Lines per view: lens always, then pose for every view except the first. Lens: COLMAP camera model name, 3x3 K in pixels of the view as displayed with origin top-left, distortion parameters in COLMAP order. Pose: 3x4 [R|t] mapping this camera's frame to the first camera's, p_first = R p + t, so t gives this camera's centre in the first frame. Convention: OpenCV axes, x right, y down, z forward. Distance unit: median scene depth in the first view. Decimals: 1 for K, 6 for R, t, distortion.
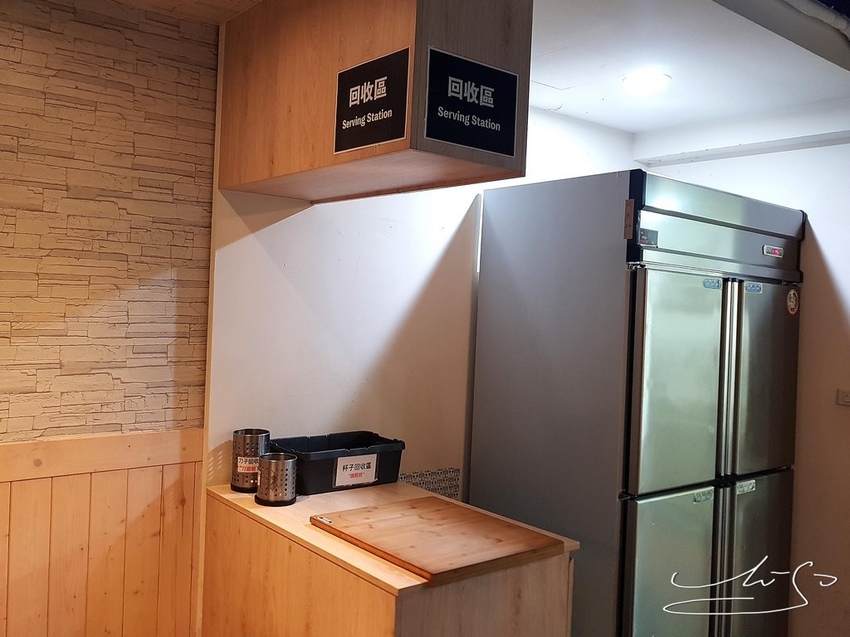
lens RADIAL K [[774.7, 0, 425.0], [0, 774.7, 318.5], [0, 0, 1]] dist [-0.038067, 0.008894]
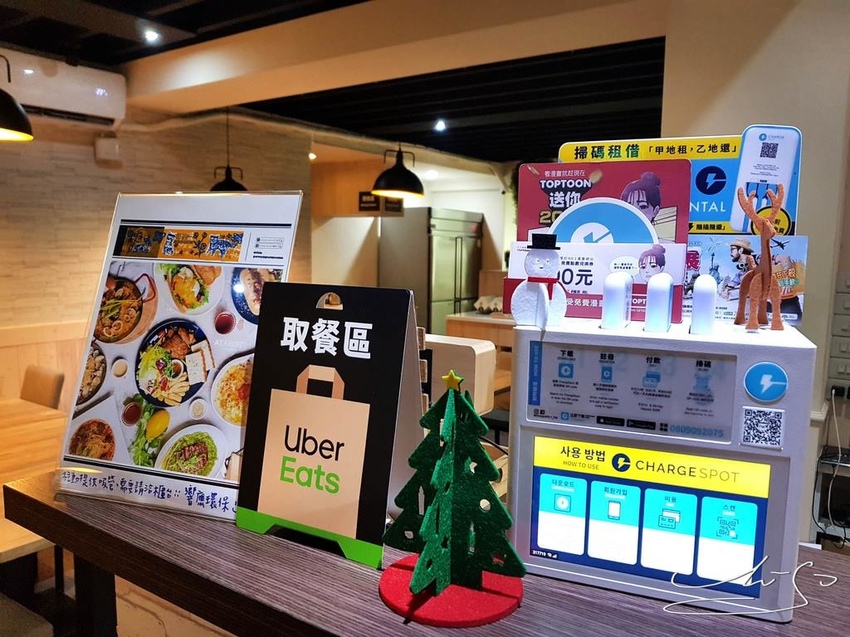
lens RADIAL K [[774.7, 0, 425.0], [0, 774.7, 318.5], [0, 0, 1]] dist [-0.038067, 0.008894]
pose [[0.967284, -0.044903, 0.249690, -0.613000], [0.025178, 0.996344, 0.081641, 0.020379], [-0.252443, -0.072683, 0.964878, -2.303197]]
